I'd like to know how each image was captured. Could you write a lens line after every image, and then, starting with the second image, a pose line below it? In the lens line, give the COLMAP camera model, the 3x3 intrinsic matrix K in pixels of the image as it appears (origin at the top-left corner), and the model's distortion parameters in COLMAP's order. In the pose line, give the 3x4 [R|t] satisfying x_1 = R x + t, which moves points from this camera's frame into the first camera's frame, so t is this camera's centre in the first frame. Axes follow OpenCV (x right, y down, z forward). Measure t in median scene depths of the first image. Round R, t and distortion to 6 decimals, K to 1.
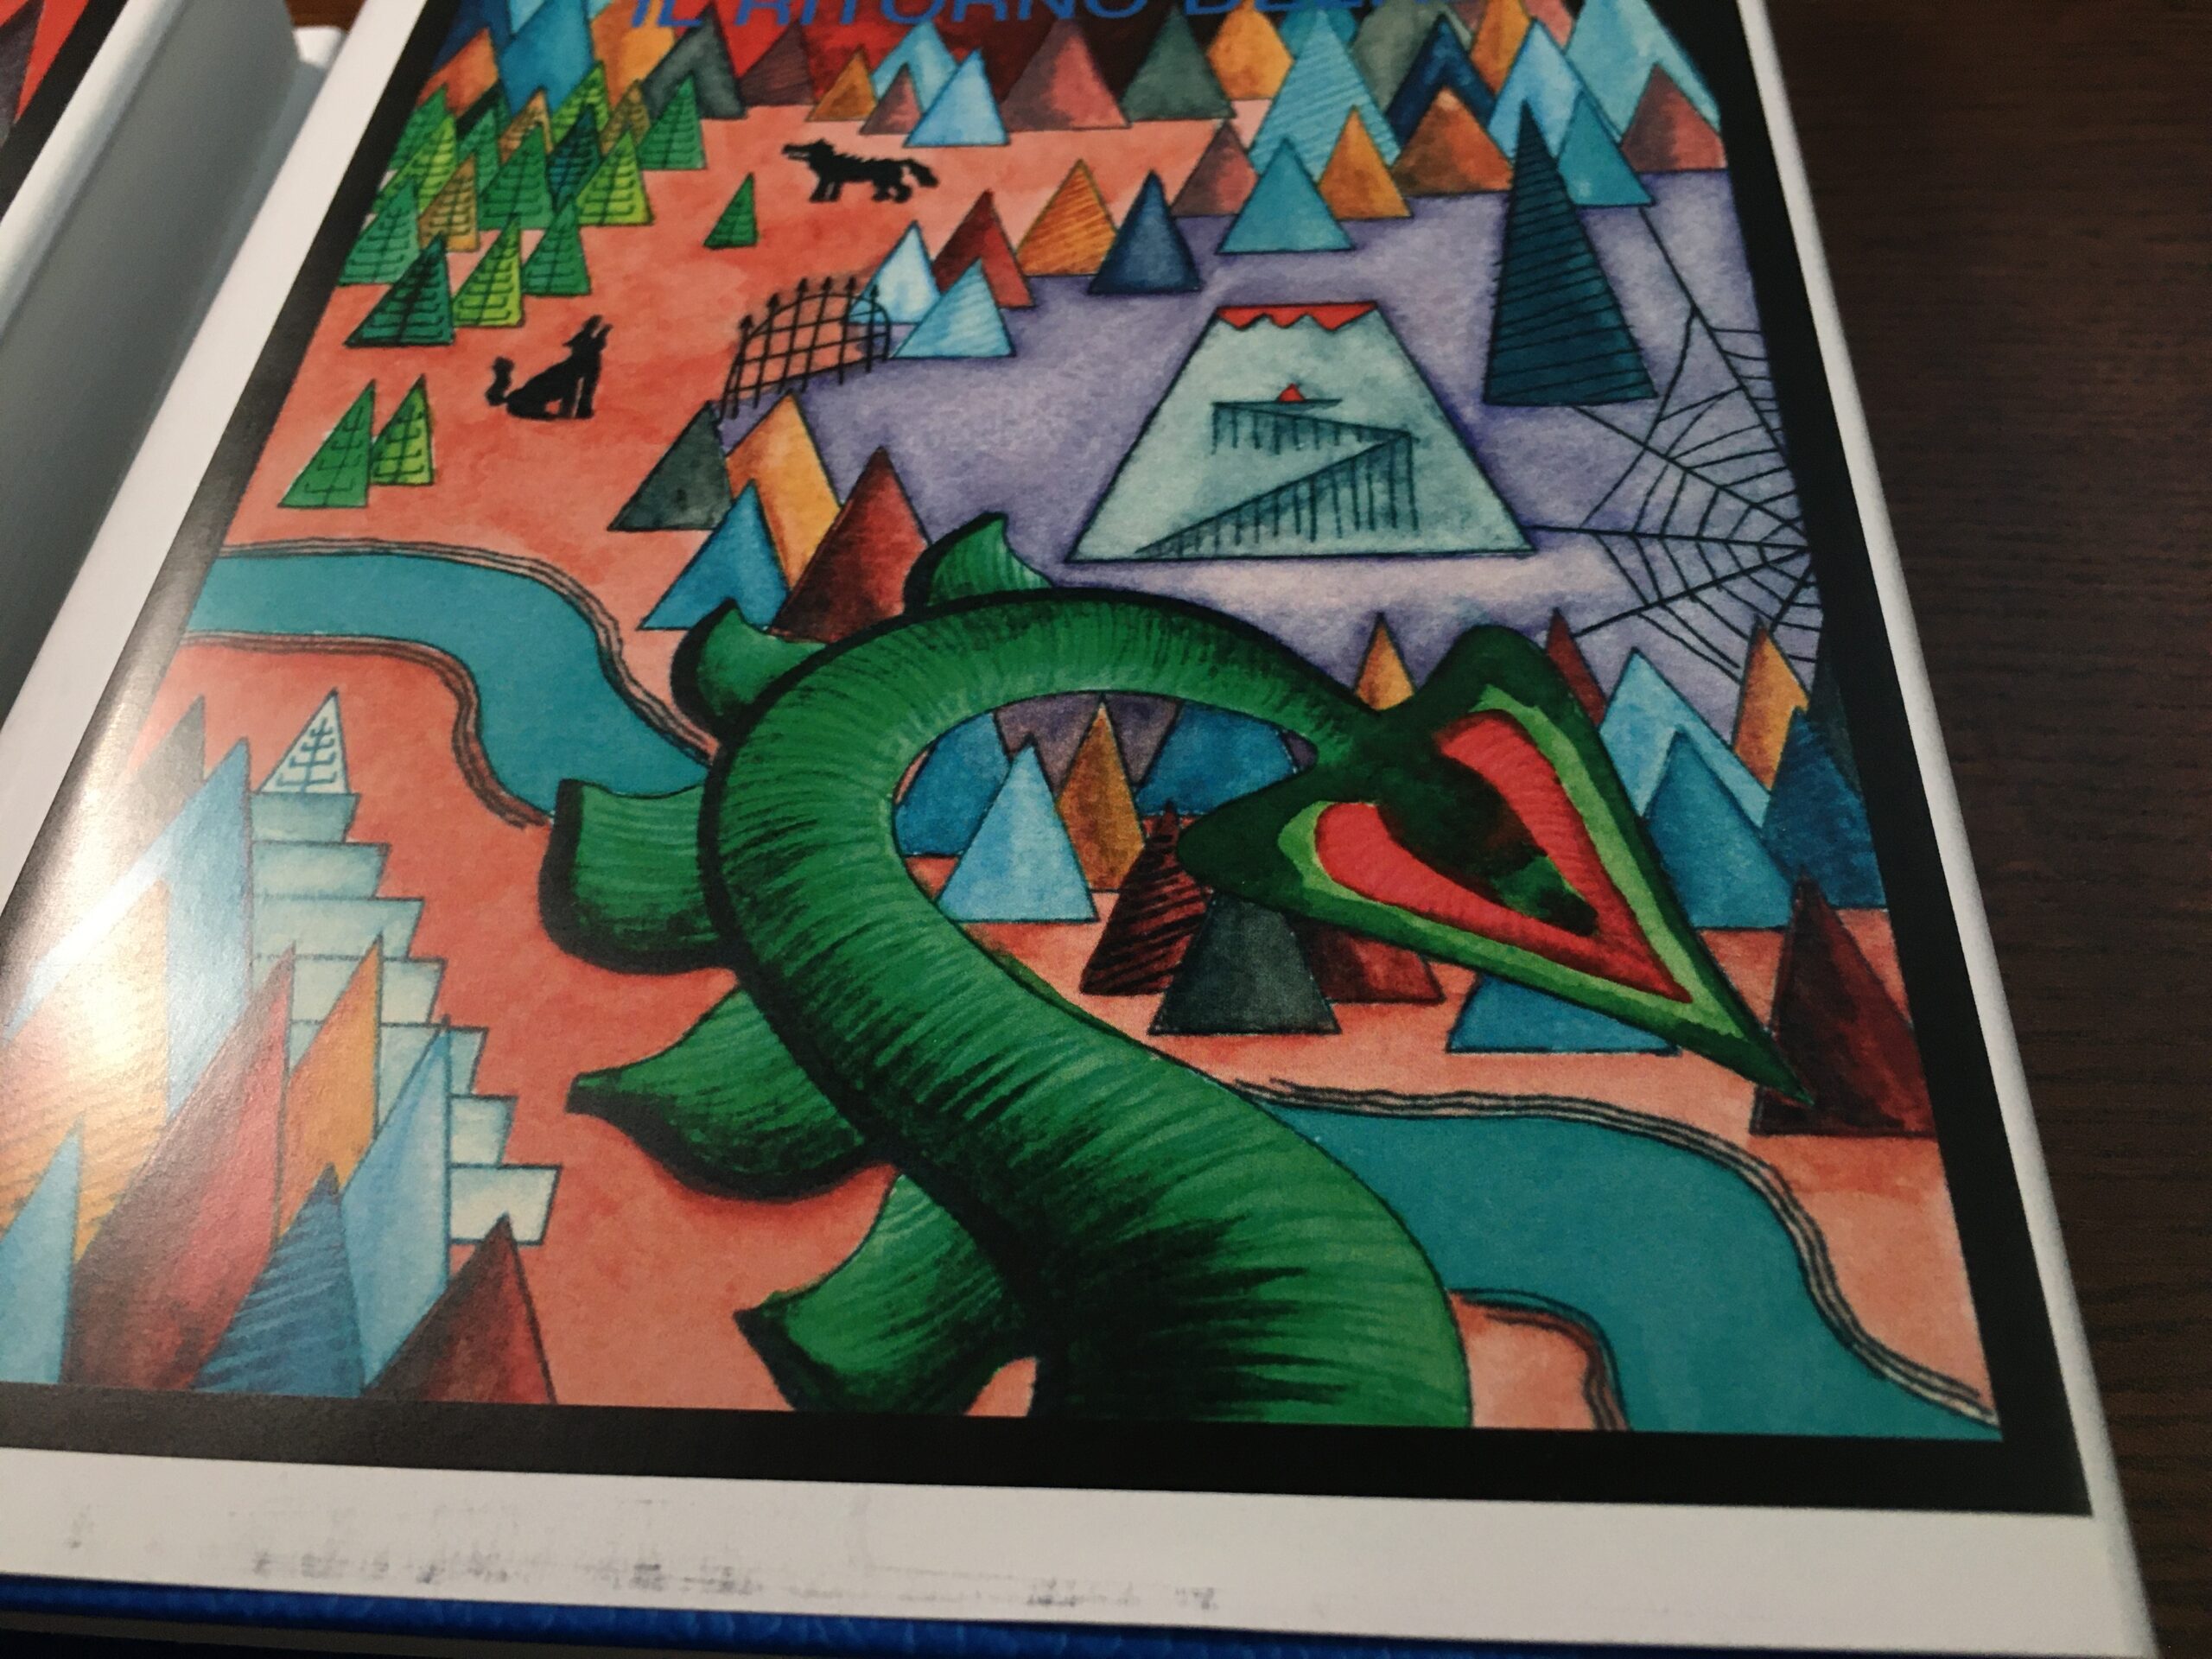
lens RADIAL K [[2041.9, 0, 1108.5], [0, 2041.9, 831.1], [0, 0, 1]] dist [0.071472, -0.222830]
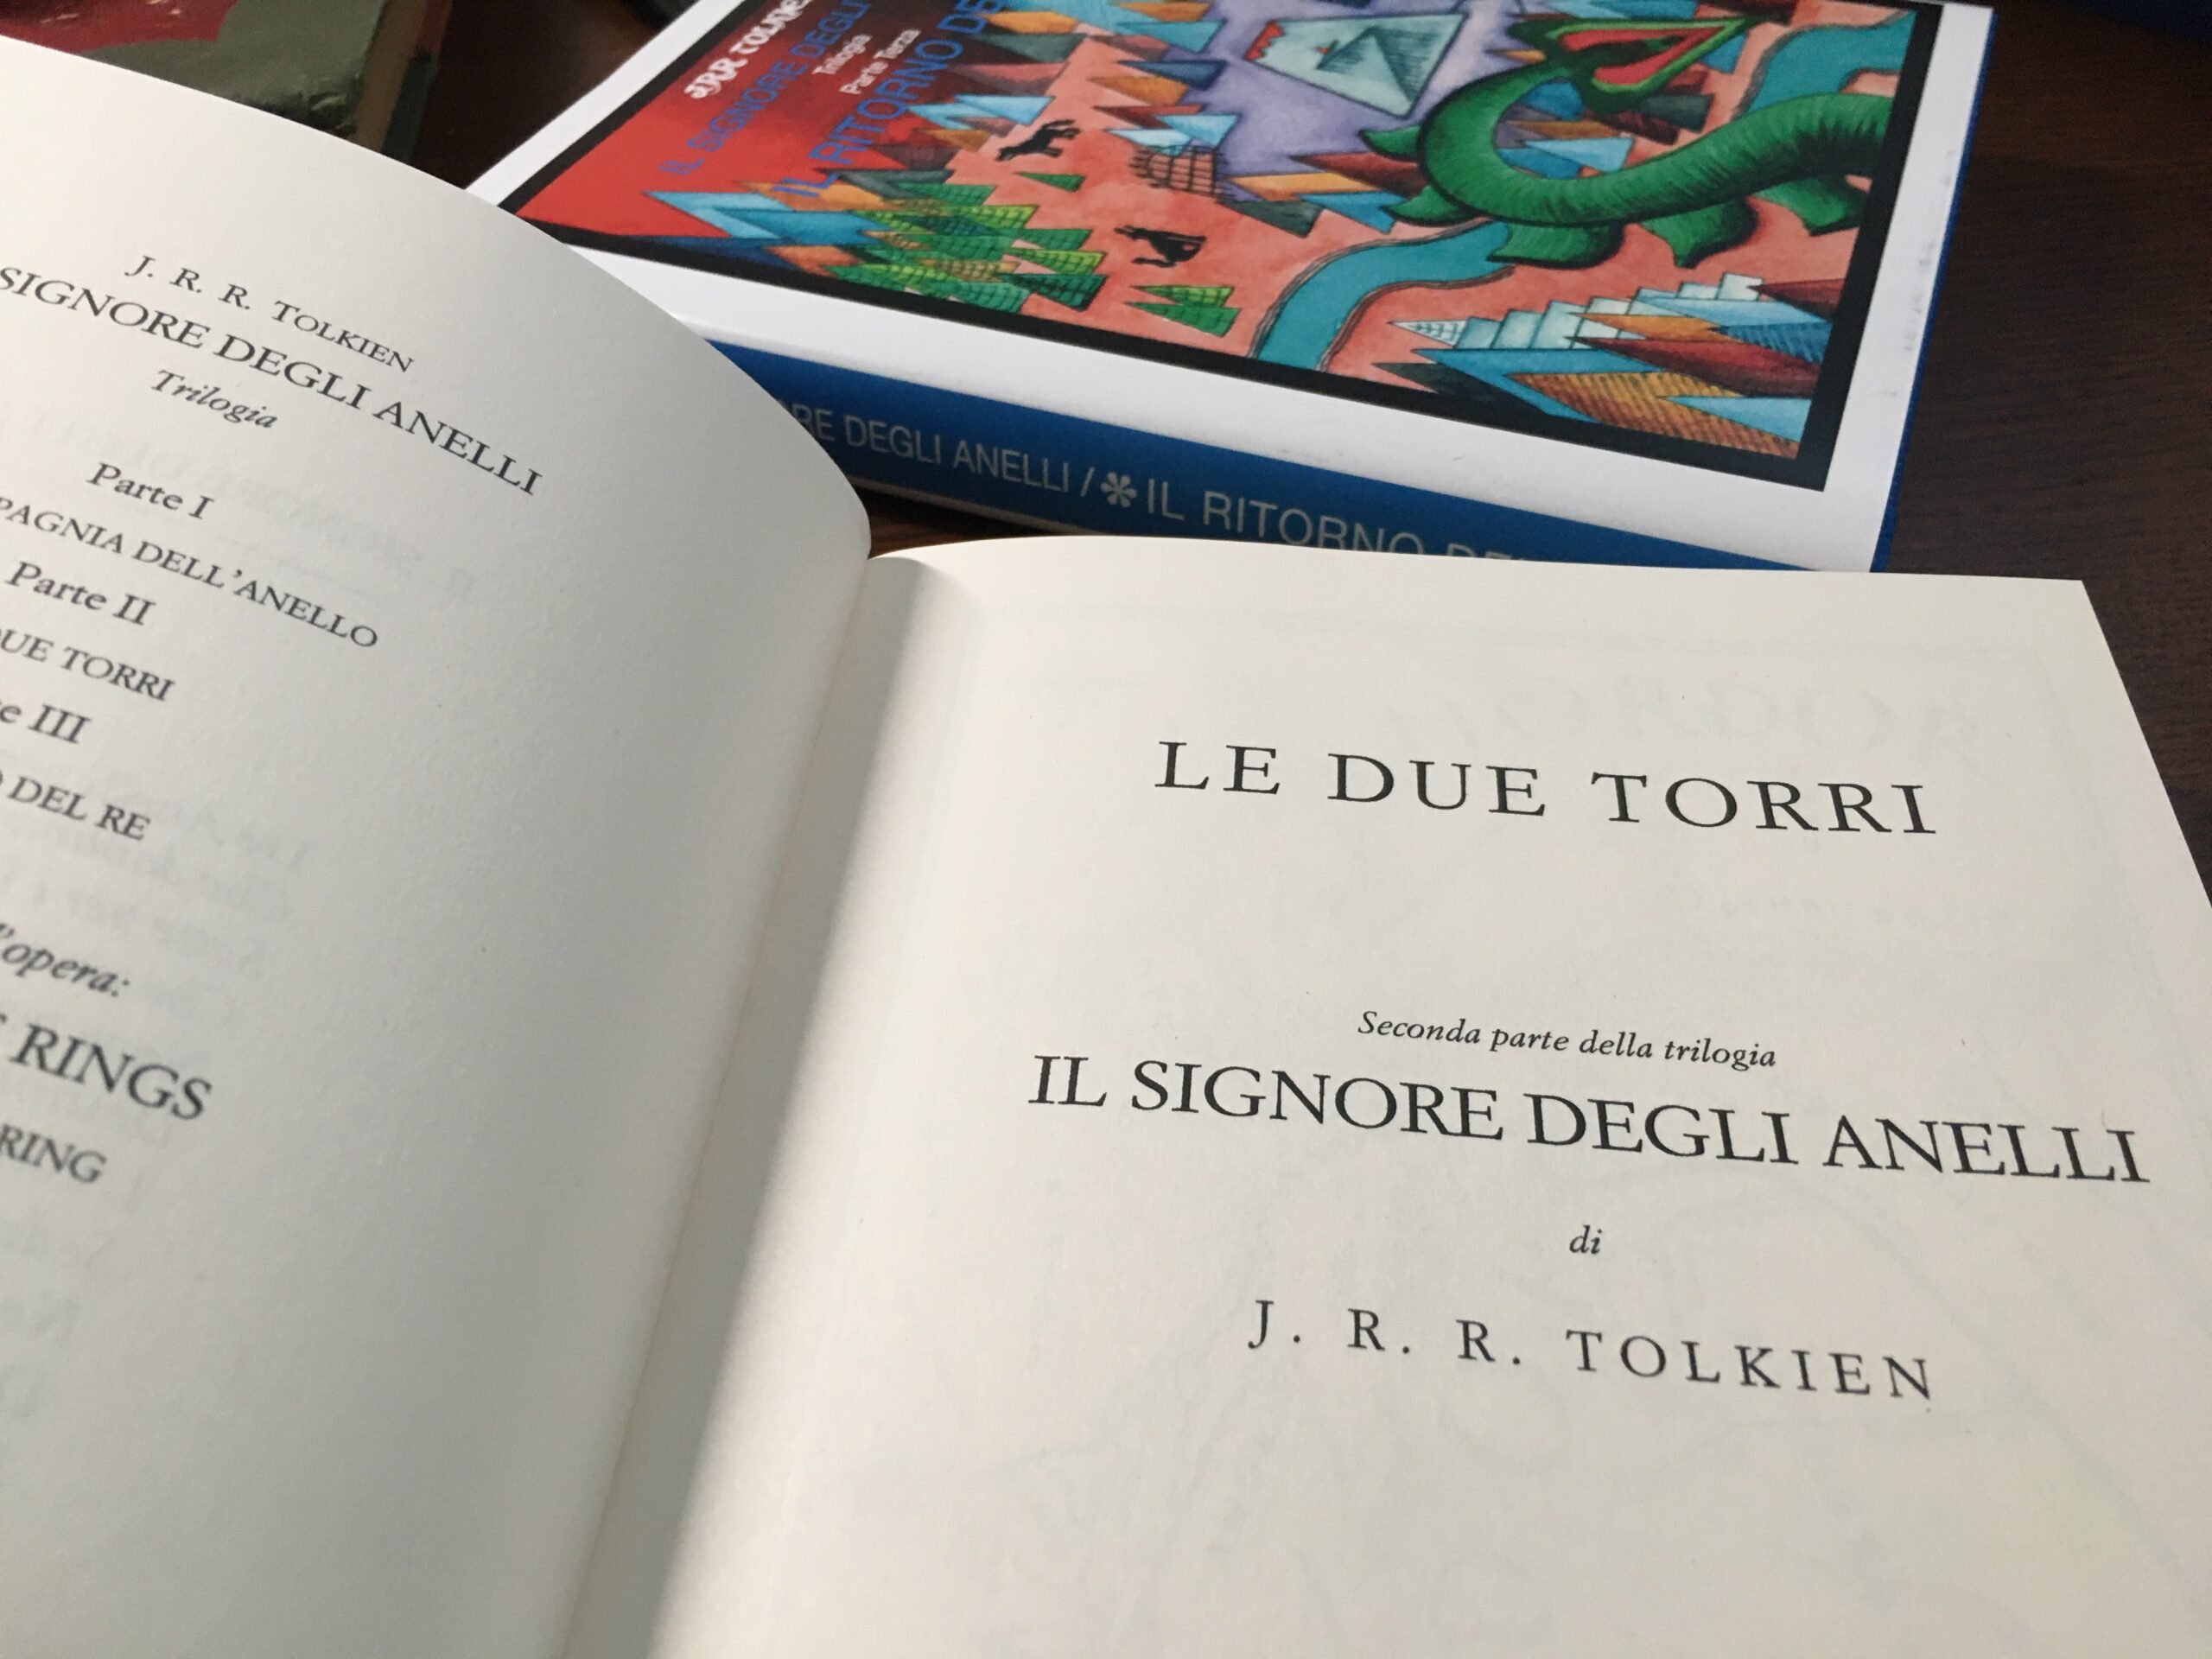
lens RADIAL K [[2041.9, 0, 1108.5], [0, 2041.9, 831.1], [0, 0, 1]] dist [0.071472, -0.222830]
pose [[0.313504, -0.640980, 0.700614, -1.852022], [0.766475, 0.606357, 0.211772, -0.339618], [-0.560564, 0.470612, 0.681391, 0.137269]]
